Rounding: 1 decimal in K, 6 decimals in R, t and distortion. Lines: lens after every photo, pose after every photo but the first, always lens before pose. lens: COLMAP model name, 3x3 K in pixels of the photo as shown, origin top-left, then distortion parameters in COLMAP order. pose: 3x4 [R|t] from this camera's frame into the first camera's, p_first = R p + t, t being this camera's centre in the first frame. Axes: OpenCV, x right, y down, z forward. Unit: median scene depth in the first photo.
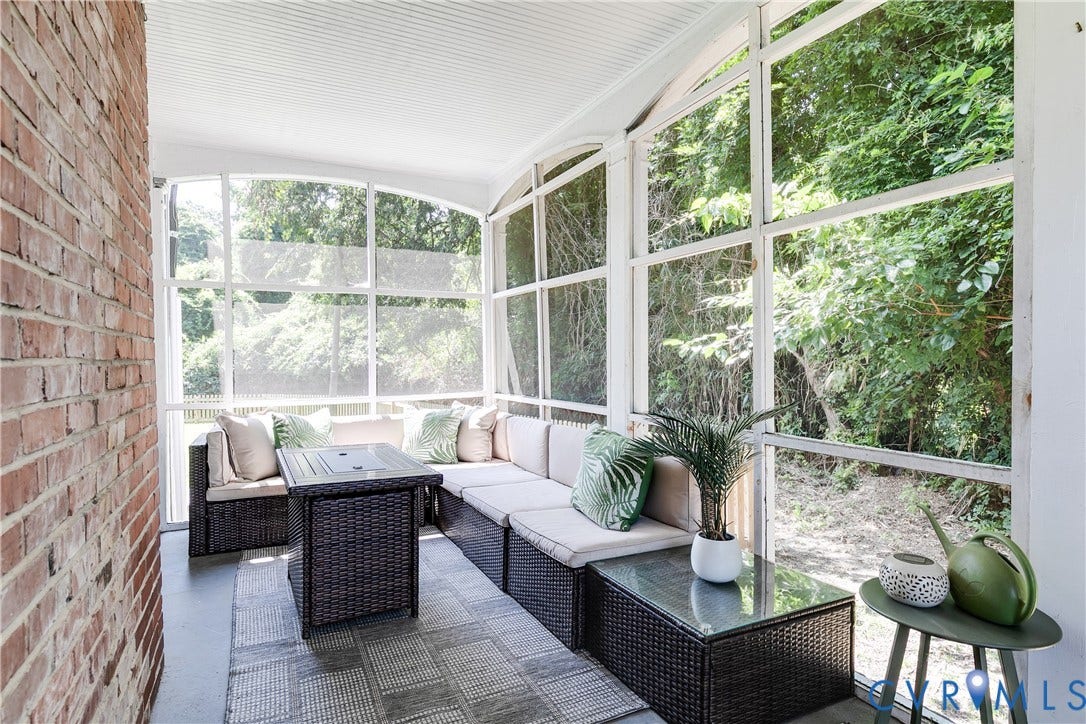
lens RADIAL K [[607.0, 0, 557.8], [0, 607.0, 361.8], [0, 0, 1]] dist [-0.002493, 0.000589]
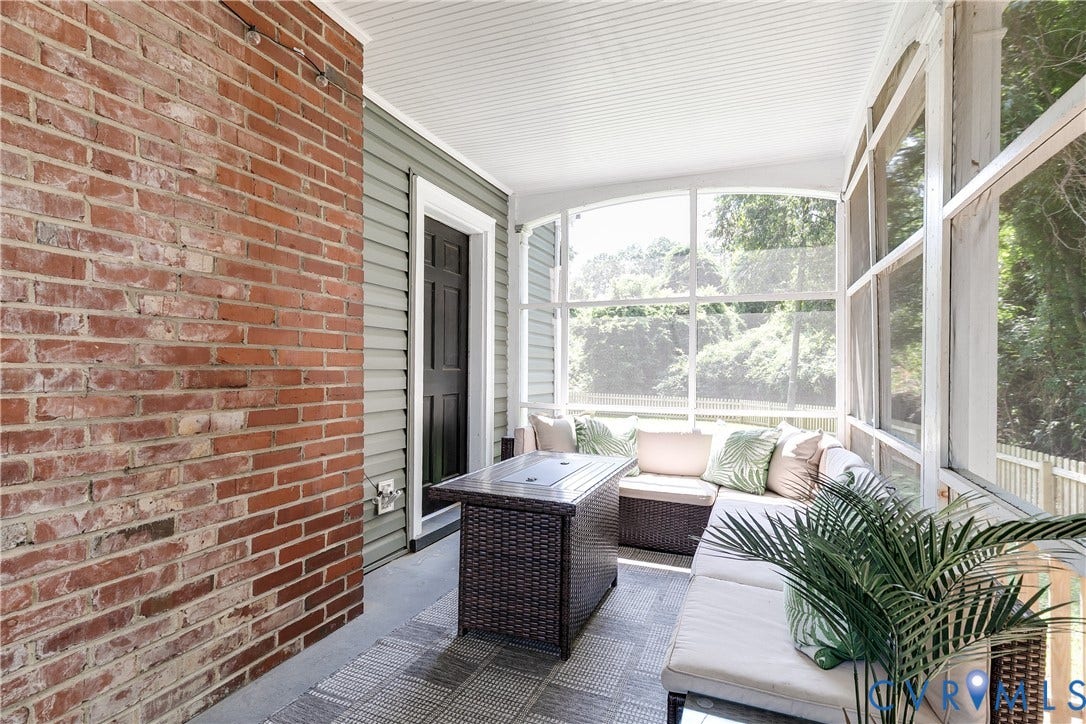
lens RADIAL K [[535.3, 0, 543.0], [0, 535.3, 362.0], [0, 0, 1]] dist [-0.000099, -0.000086]
pose [[0.642527, 0.007246, -0.766228, 0.203068], [-0.021127, 0.999743, -0.008263, -0.004892], [0.765971, 0.021497, 0.642515, 0.273364]]
